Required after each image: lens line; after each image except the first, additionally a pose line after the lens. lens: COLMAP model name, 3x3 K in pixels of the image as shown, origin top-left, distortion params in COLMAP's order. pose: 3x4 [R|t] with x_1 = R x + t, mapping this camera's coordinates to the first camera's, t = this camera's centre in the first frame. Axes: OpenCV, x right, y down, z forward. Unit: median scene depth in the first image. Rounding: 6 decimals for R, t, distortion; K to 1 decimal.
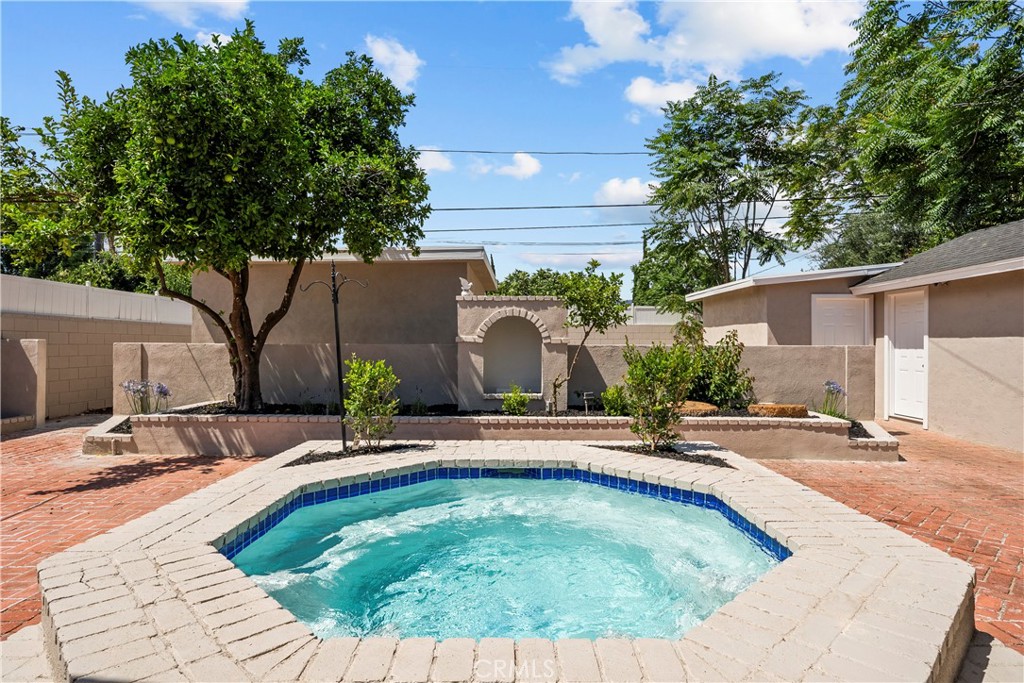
lens RADIAL K [[560.7, 0, 512.0], [0, 560.7, 341.5], [0, 0, 1]] dist [0.000421, 0.000060]
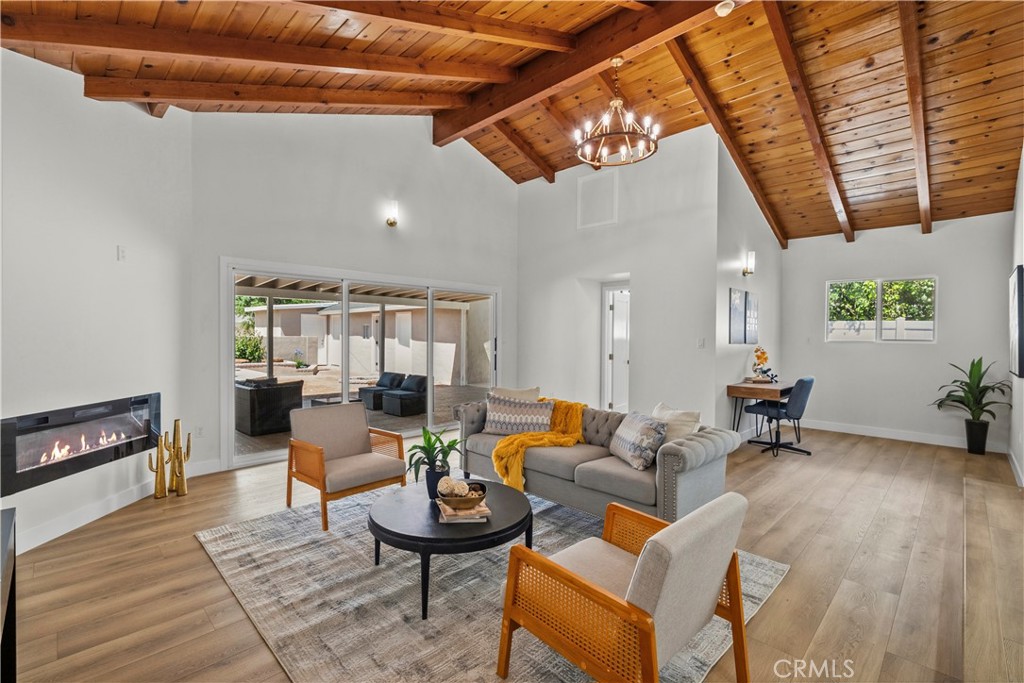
lens RADIAL K [[442.8, 0, 511.6], [0, 442.8, 343.9], [0, 0, 1]] dist [0.008342, 0.000291]
pose [[0.694434, -0.013684, 0.719426, -0.261326], [-0.010270, 0.999529, 0.028925, -0.031435], [-0.719483, -0.027475, 0.693967, -1.268482]]
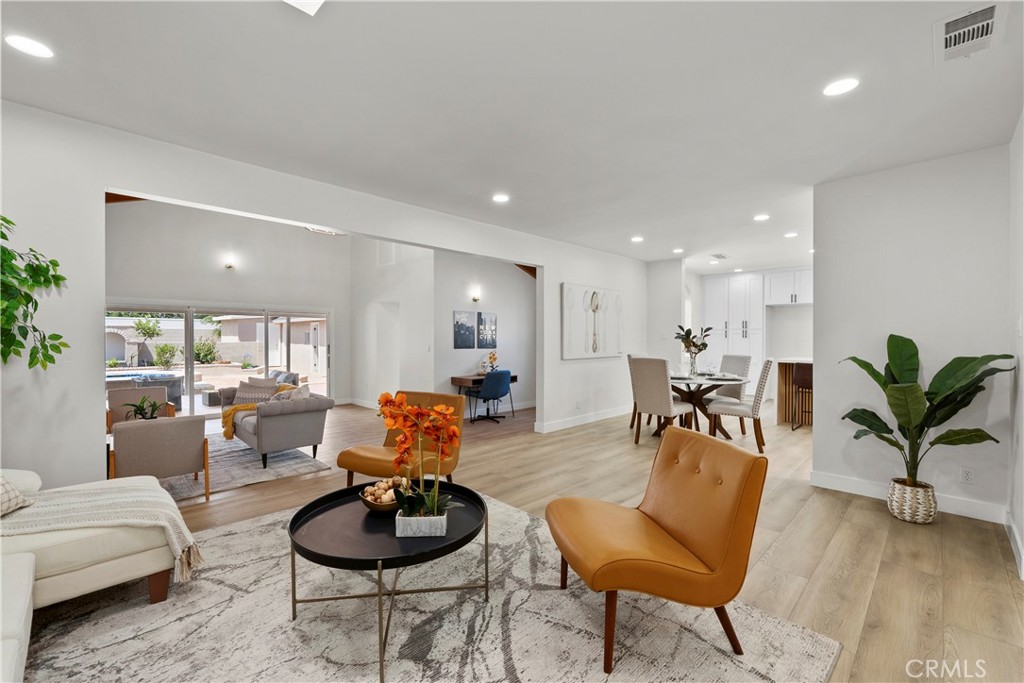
lens RADIAL K [[442.8, 0, 511.6], [0, 442.8, 343.9], [0, 0, 1]] dist [0.008342, 0.000291]
pose [[0.709630, -0.007361, 0.704536, -0.143664], [-0.009534, 0.999754, 0.020049, -0.049168], [-0.704510, -0.020944, 0.709385, -1.901554]]
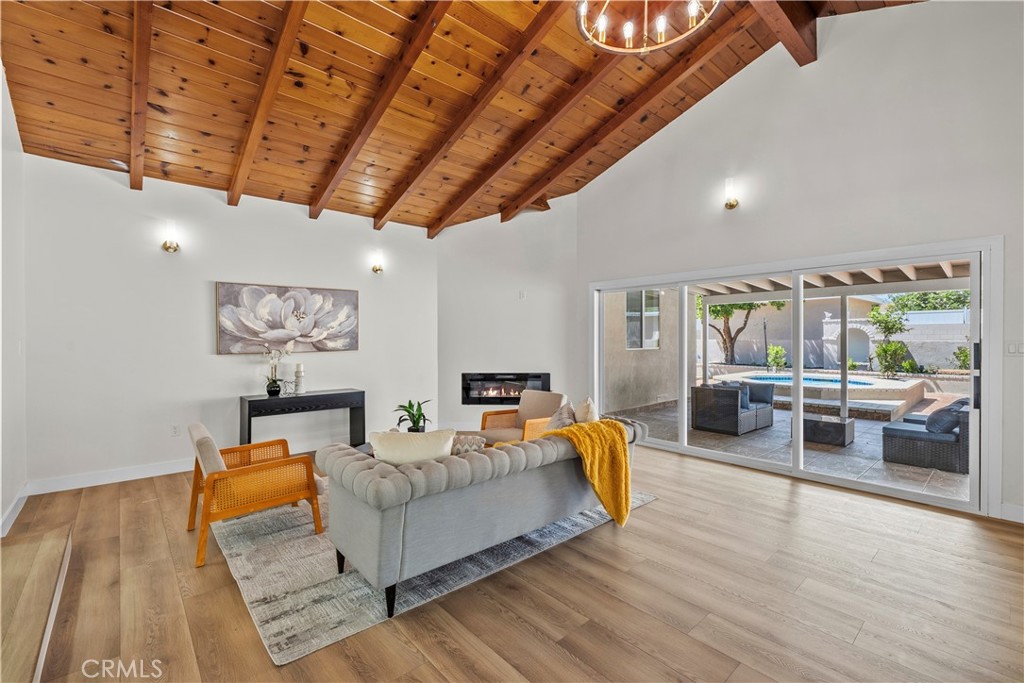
lens RADIAL K [[442.8, 0, 511.6], [0, 442.8, 343.9], [0, 0, 1]] dist [0.008342, 0.000291]
pose [[0.671425, 0.004701, -0.741058, 0.418633], [0.012222, 0.999774, 0.017416, -0.029142], [0.740972, -0.020751, 0.671215, -1.255261]]
